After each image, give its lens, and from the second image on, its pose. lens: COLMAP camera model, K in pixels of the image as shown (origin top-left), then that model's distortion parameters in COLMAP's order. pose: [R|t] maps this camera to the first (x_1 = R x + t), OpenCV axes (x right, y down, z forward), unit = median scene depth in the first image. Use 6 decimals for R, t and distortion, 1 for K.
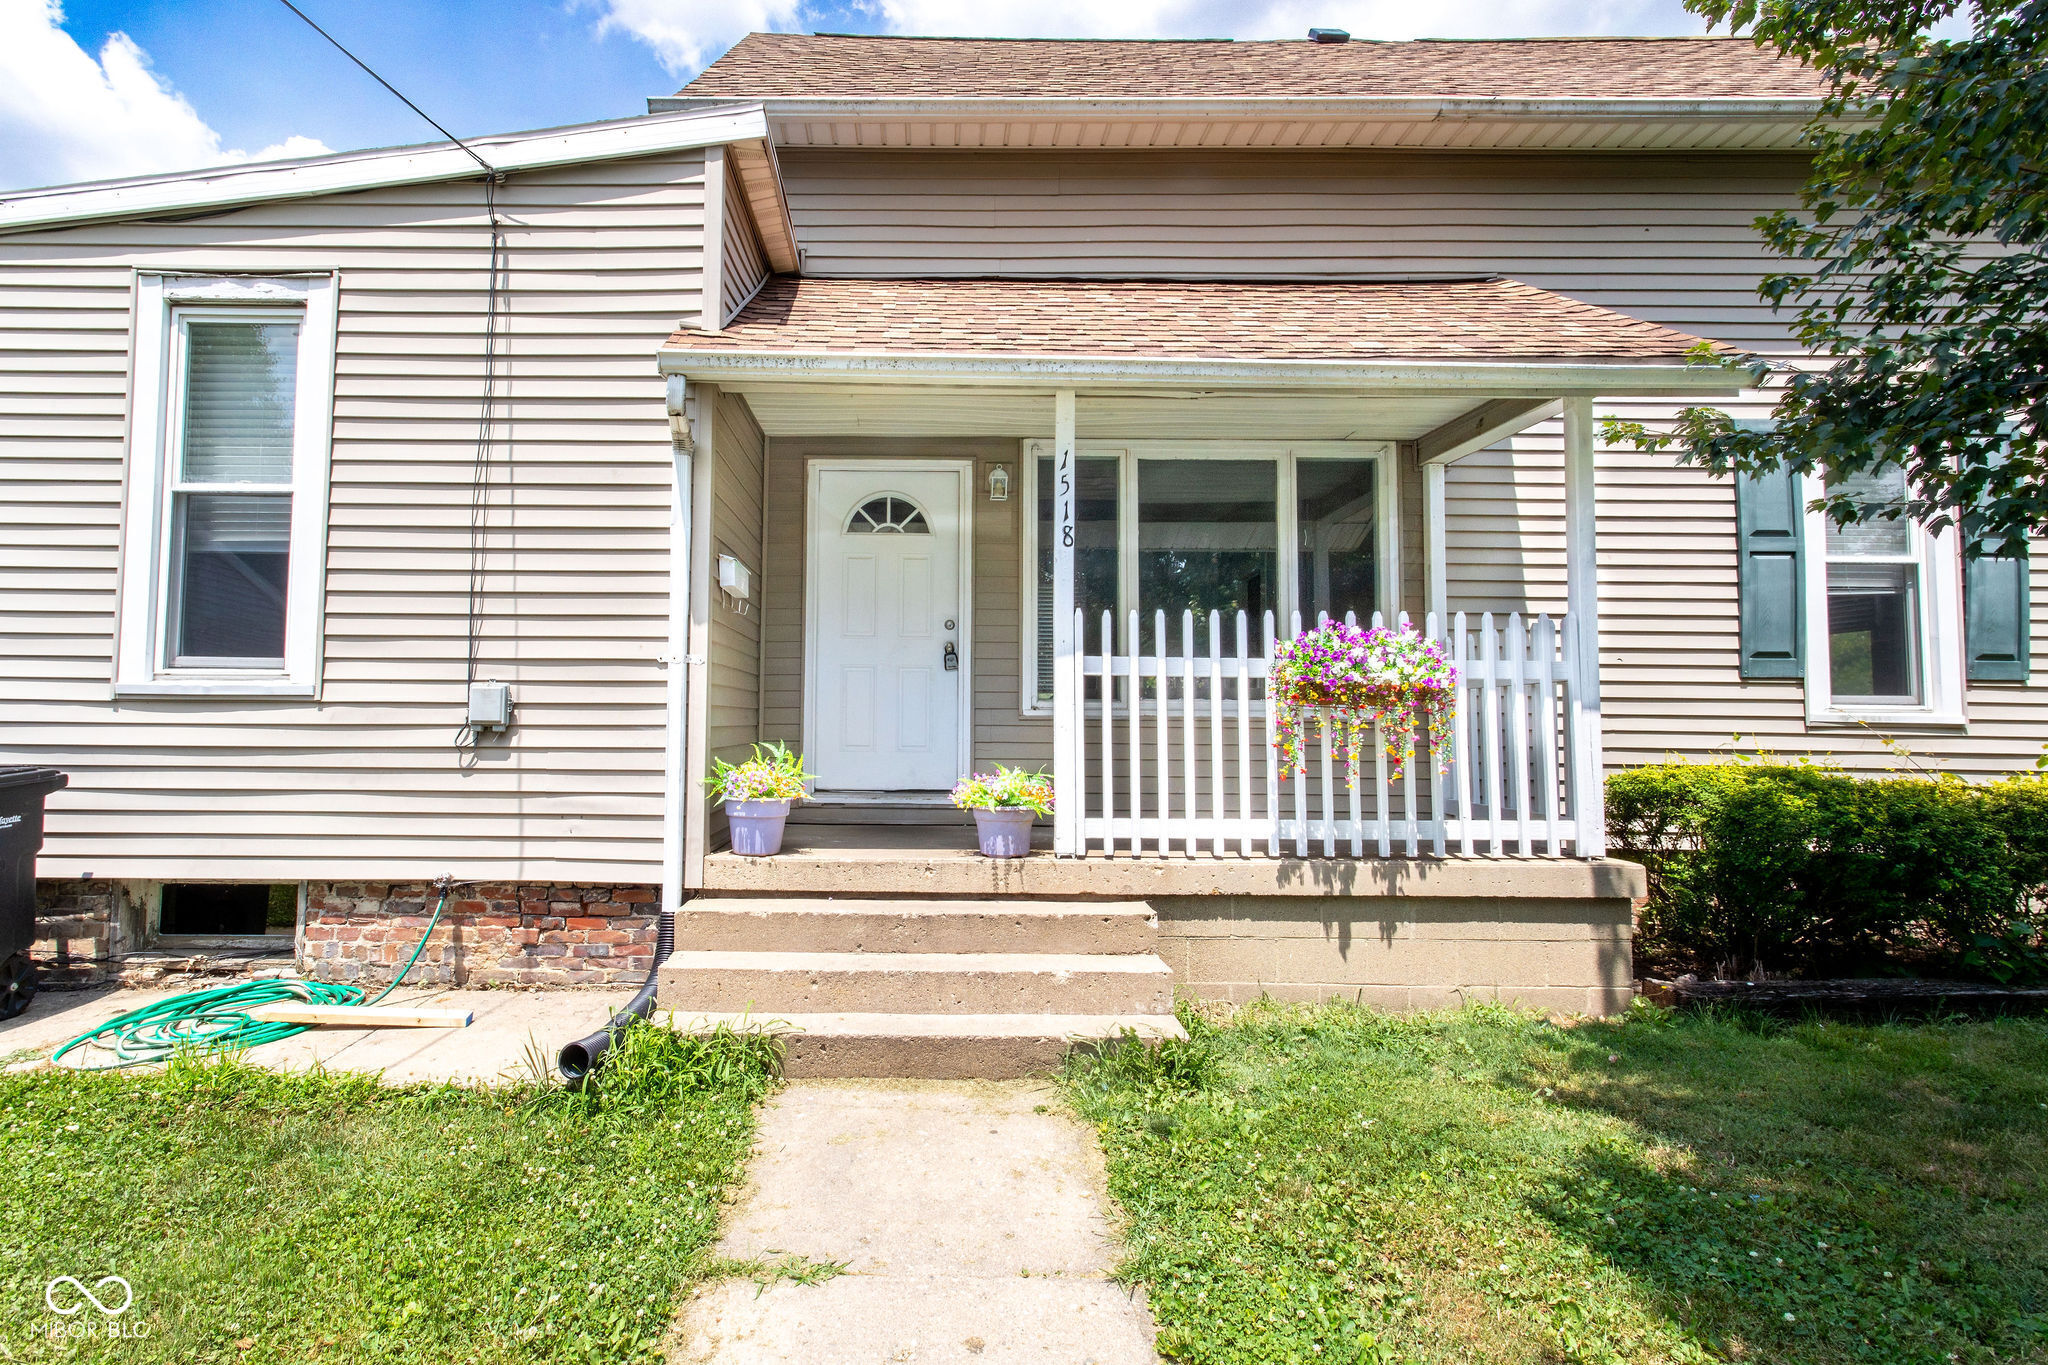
lens RADIAL K [[1005.5, 0, 1020.4], [0, 1005.5, 662.6], [0, 0, 1]] dist [0.004390, 0.000592]
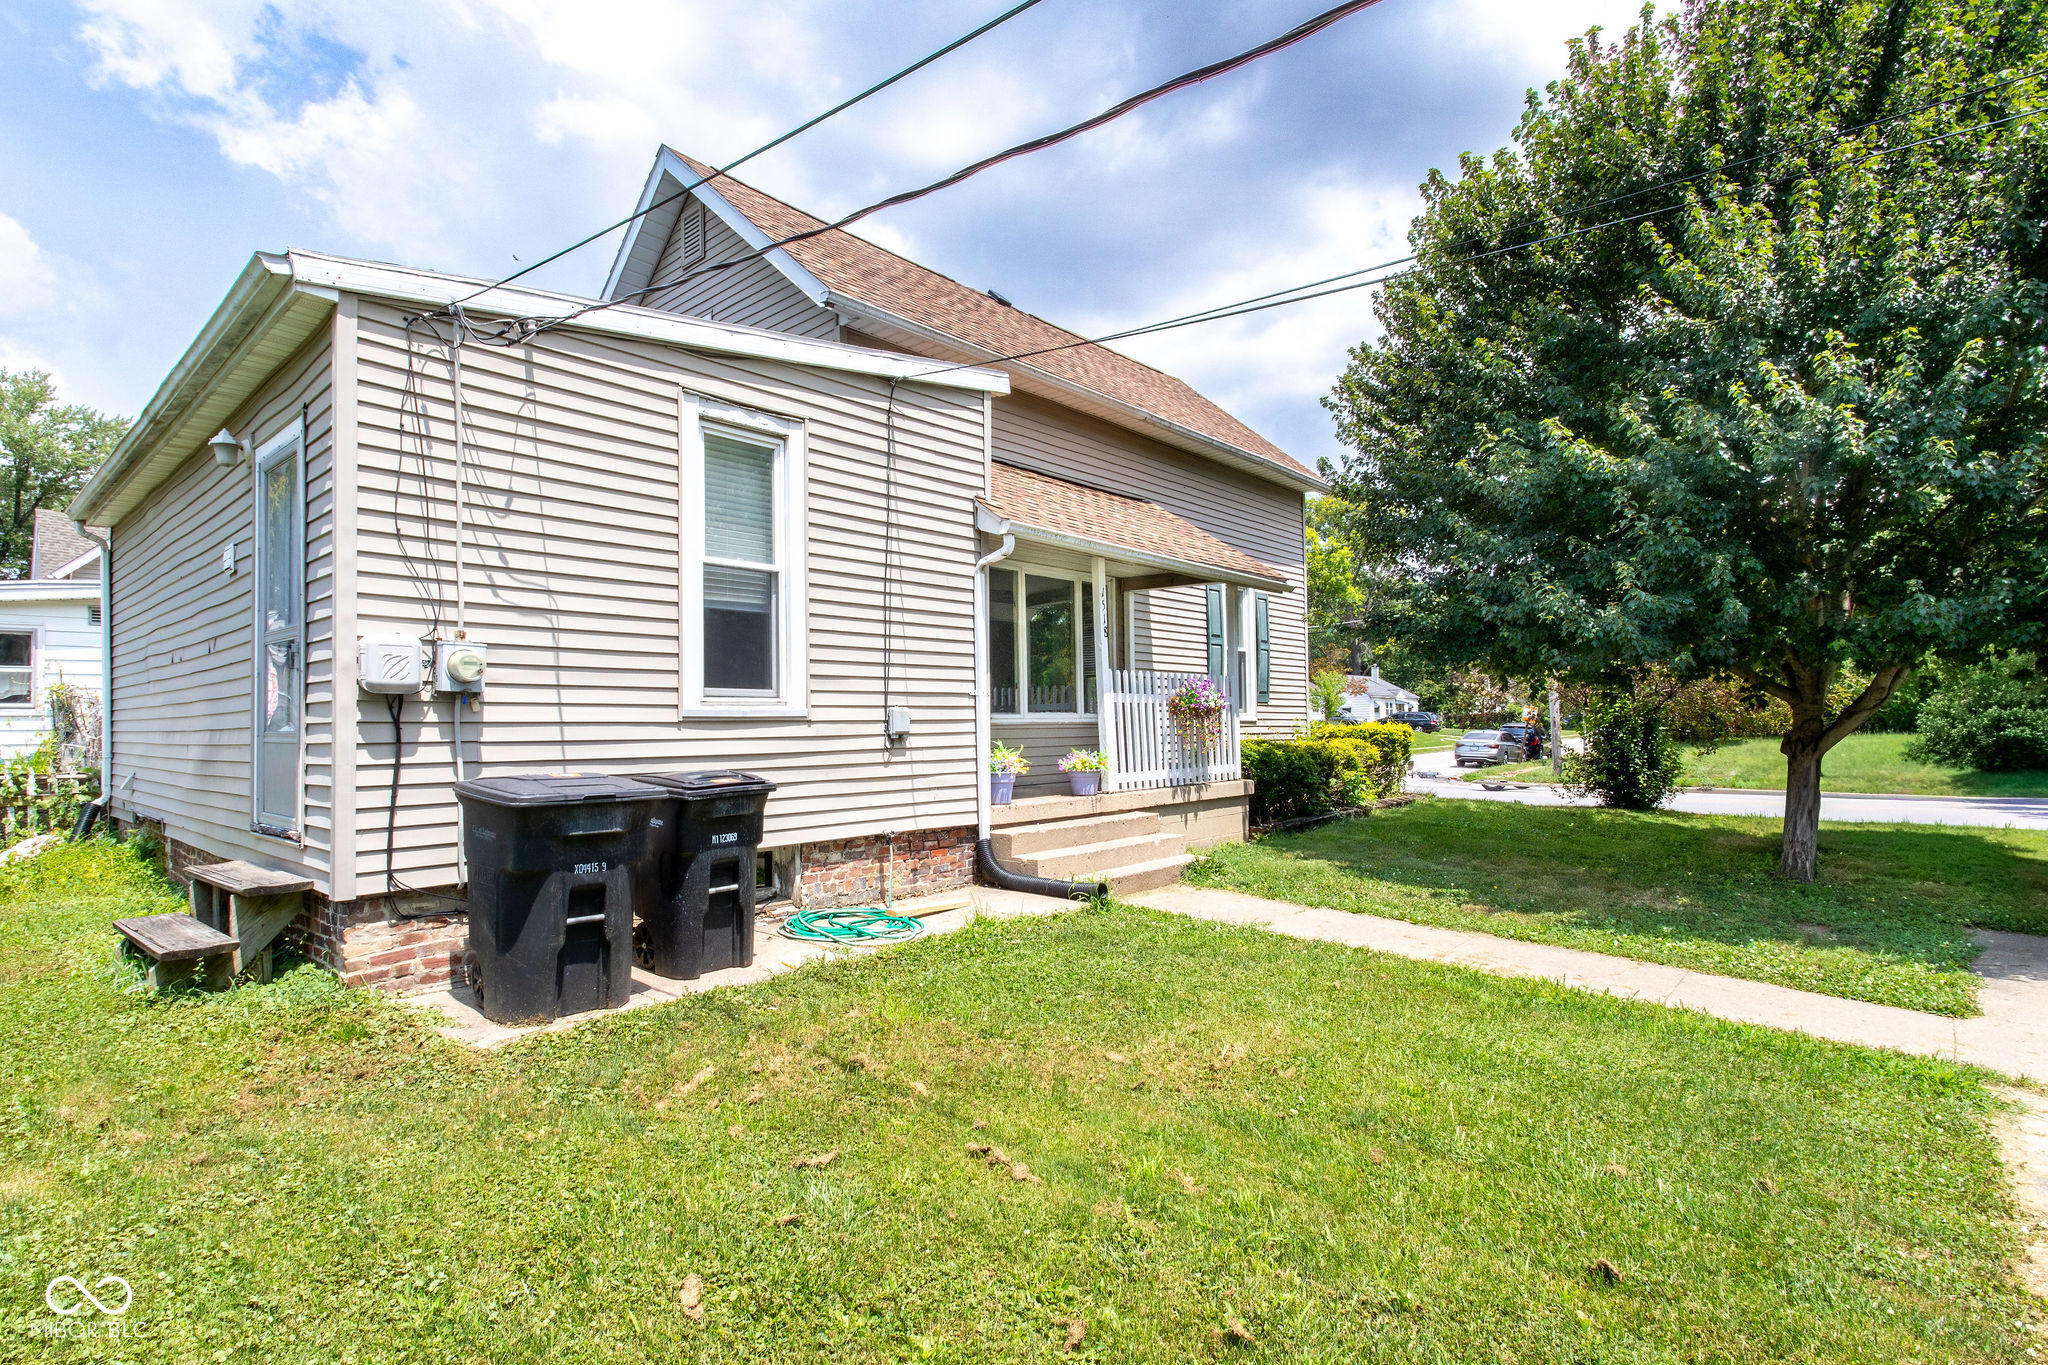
lens RADIAL K [[965.1, 0, 1024.0], [0, 965.1, 682.5], [0, 0, 1]] dist [0.001993, 0.000864]
pose [[0.674188, 0.016553, 0.738374, -1.500805], [-0.031191, 0.999495, 0.006072, -0.034019], [-0.737901, -0.027125, 0.674364, -0.163750]]
